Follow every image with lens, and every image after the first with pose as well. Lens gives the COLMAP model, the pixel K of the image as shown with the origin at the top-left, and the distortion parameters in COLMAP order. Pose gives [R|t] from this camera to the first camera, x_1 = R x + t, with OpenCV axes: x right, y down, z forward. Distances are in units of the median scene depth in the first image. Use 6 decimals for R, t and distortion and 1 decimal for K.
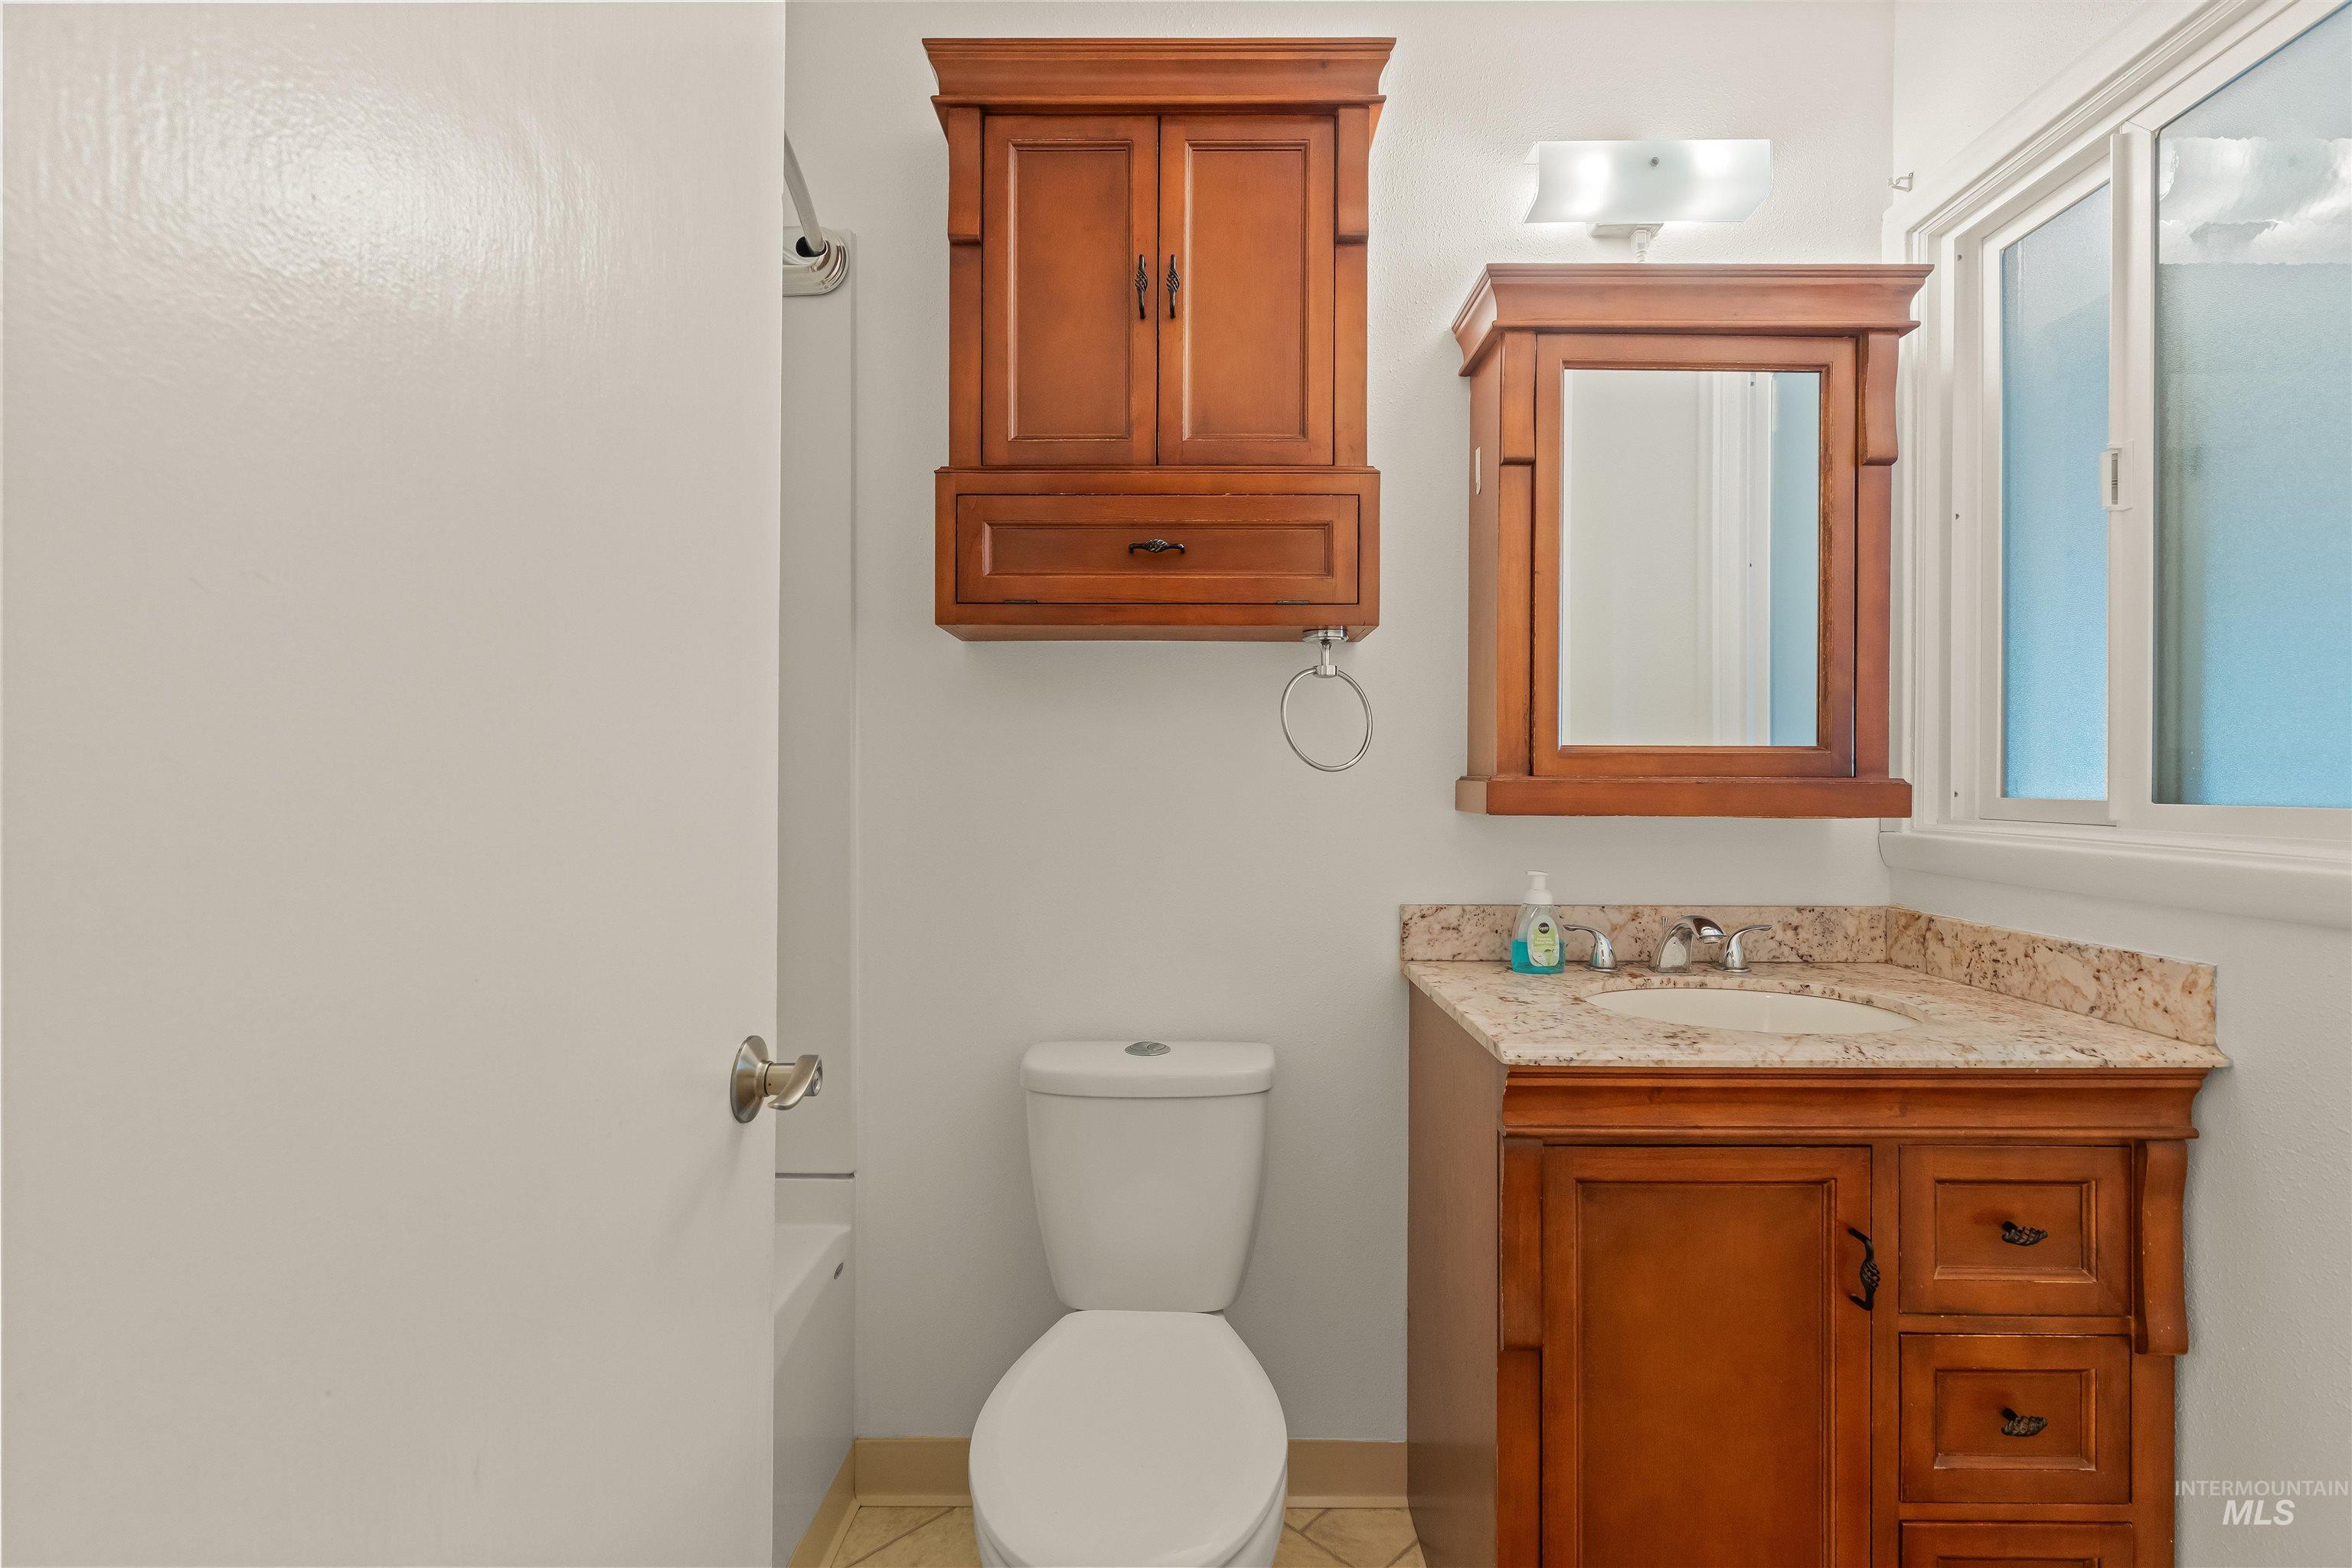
lens RADIAL K [[1053.1, 0, 1169.2], [0, 1053.1, 780.3], [0, 0, 1]] dist [0.001622, 0.000549]
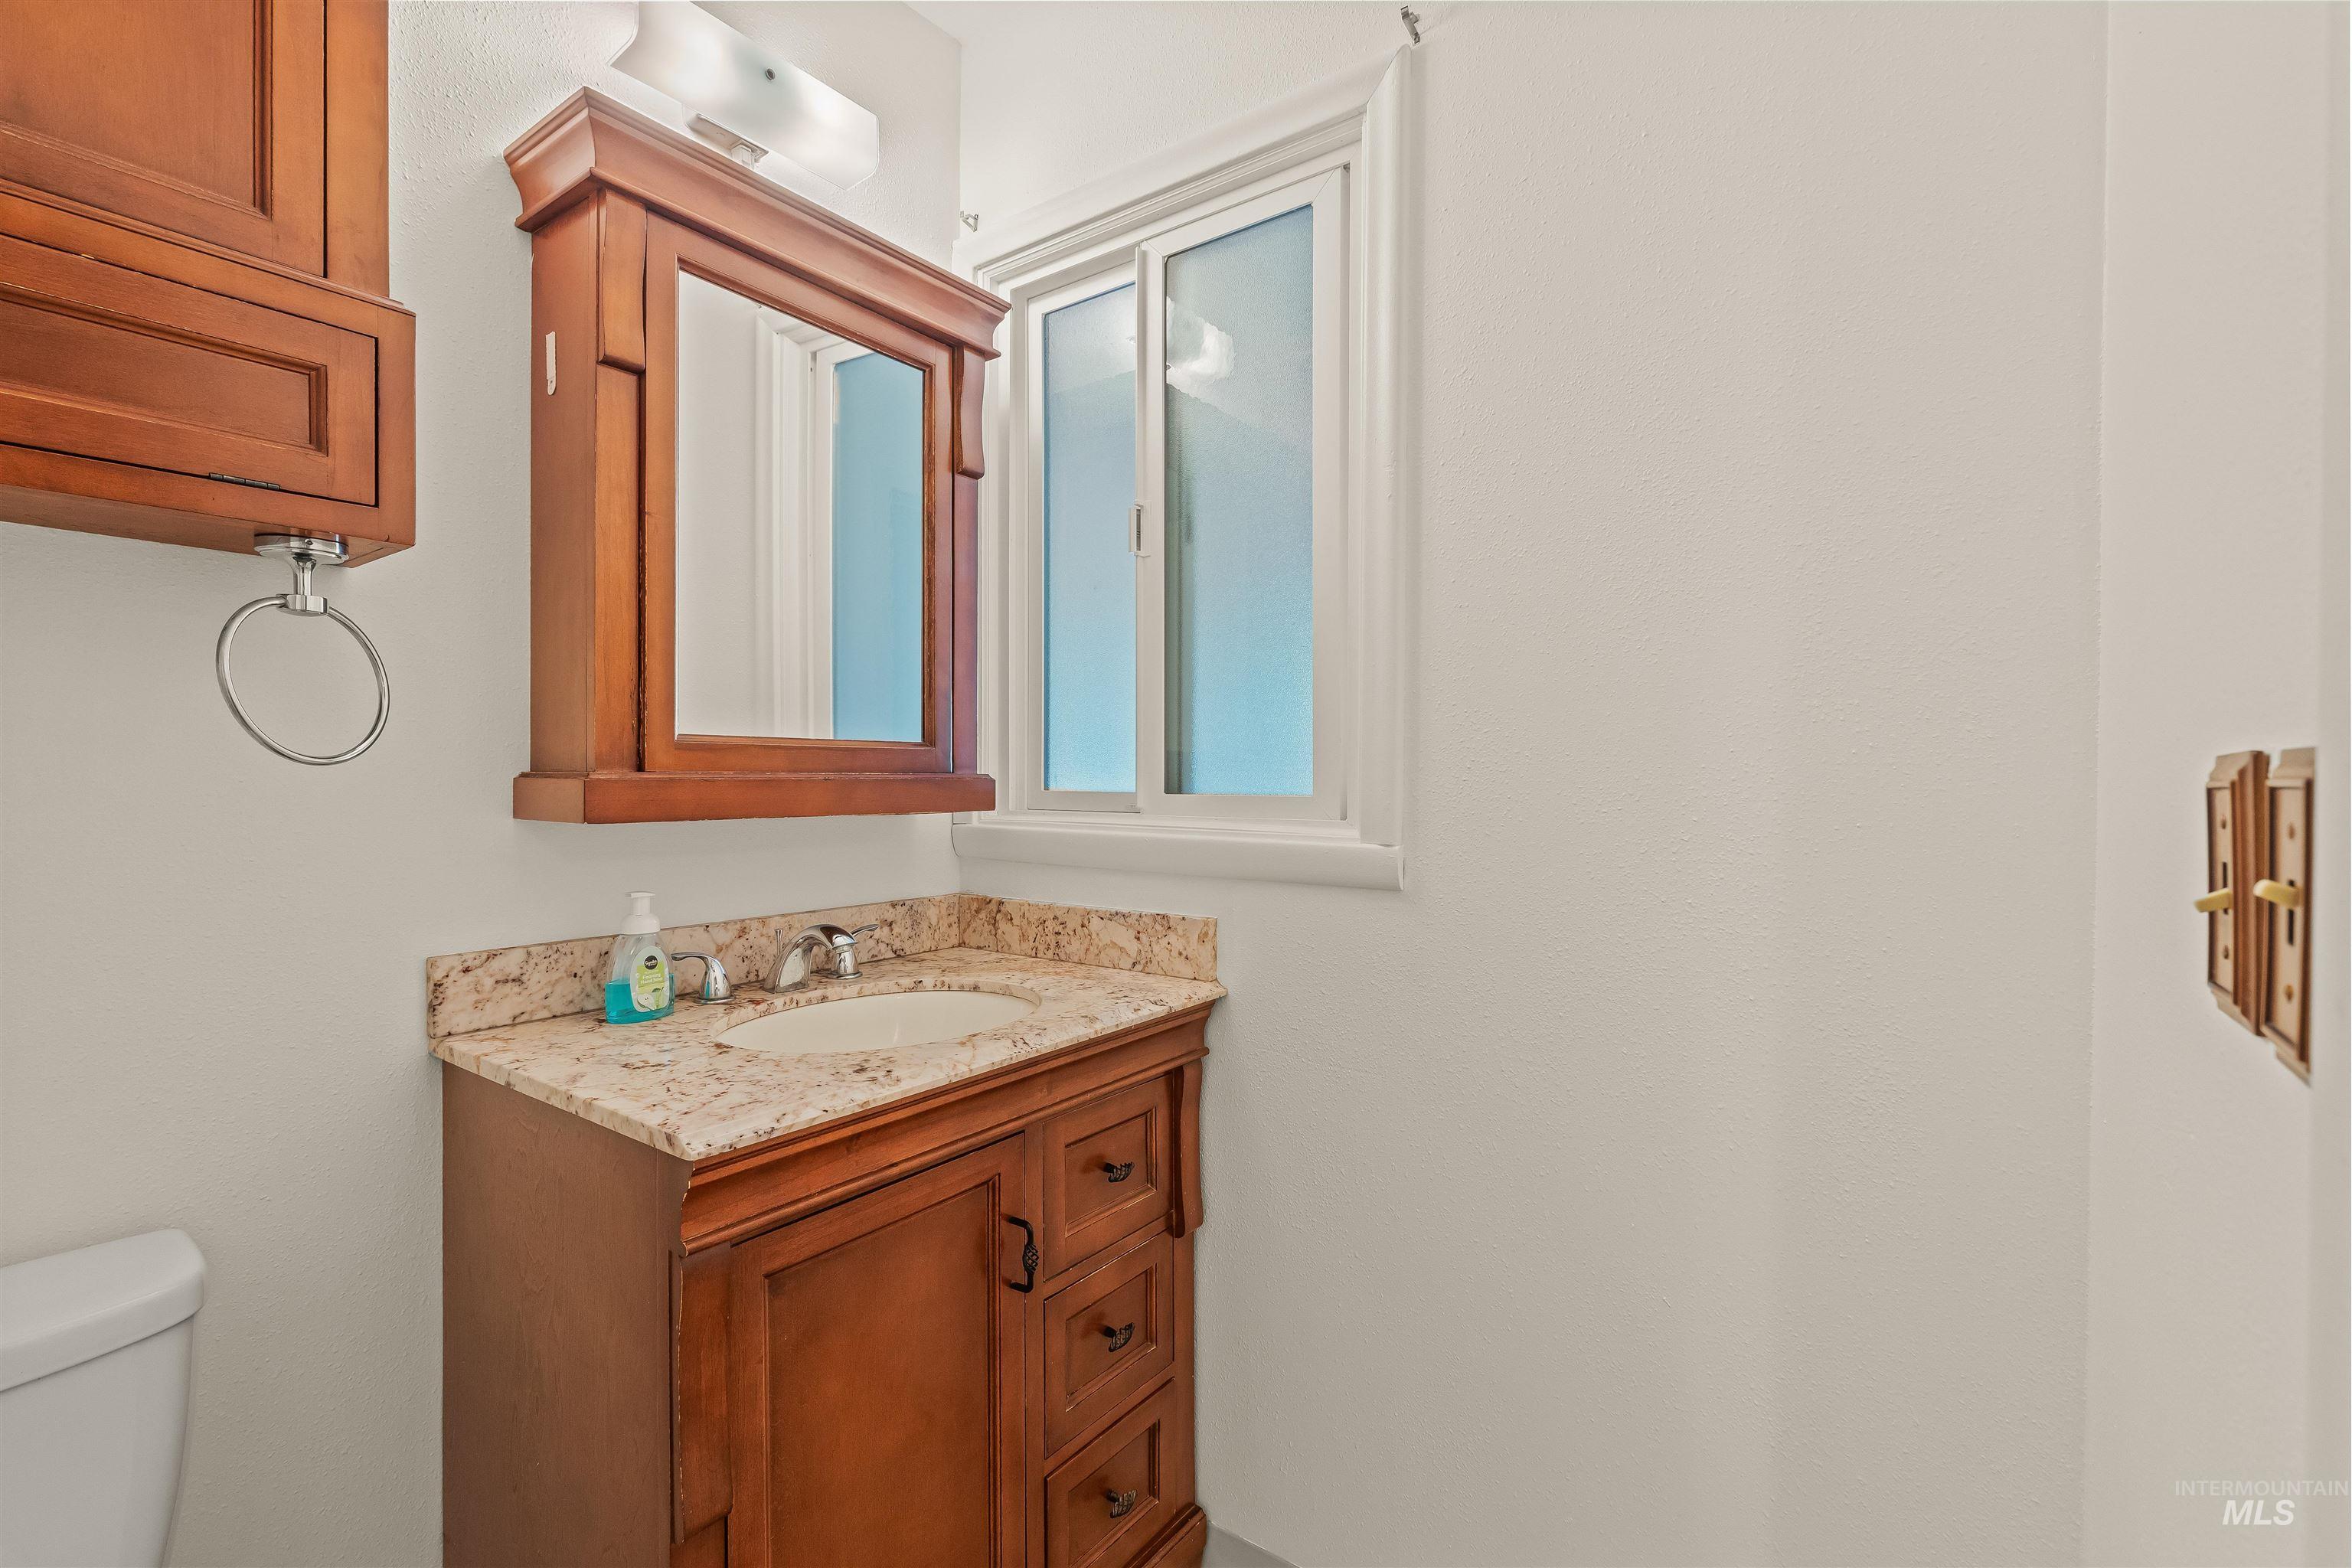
lens RADIAL K [[1053.1, 0, 1186.9], [0, 1053.1, 779.3], [0, 0, 1]] dist [0.001622, 0.000549]
pose [[0.577359, -0.006571, 0.816464, -0.063772], [0.002386, 0.999977, 0.006360, -0.002698], [-0.816487, -0.001724, 0.577361, 0.216459]]
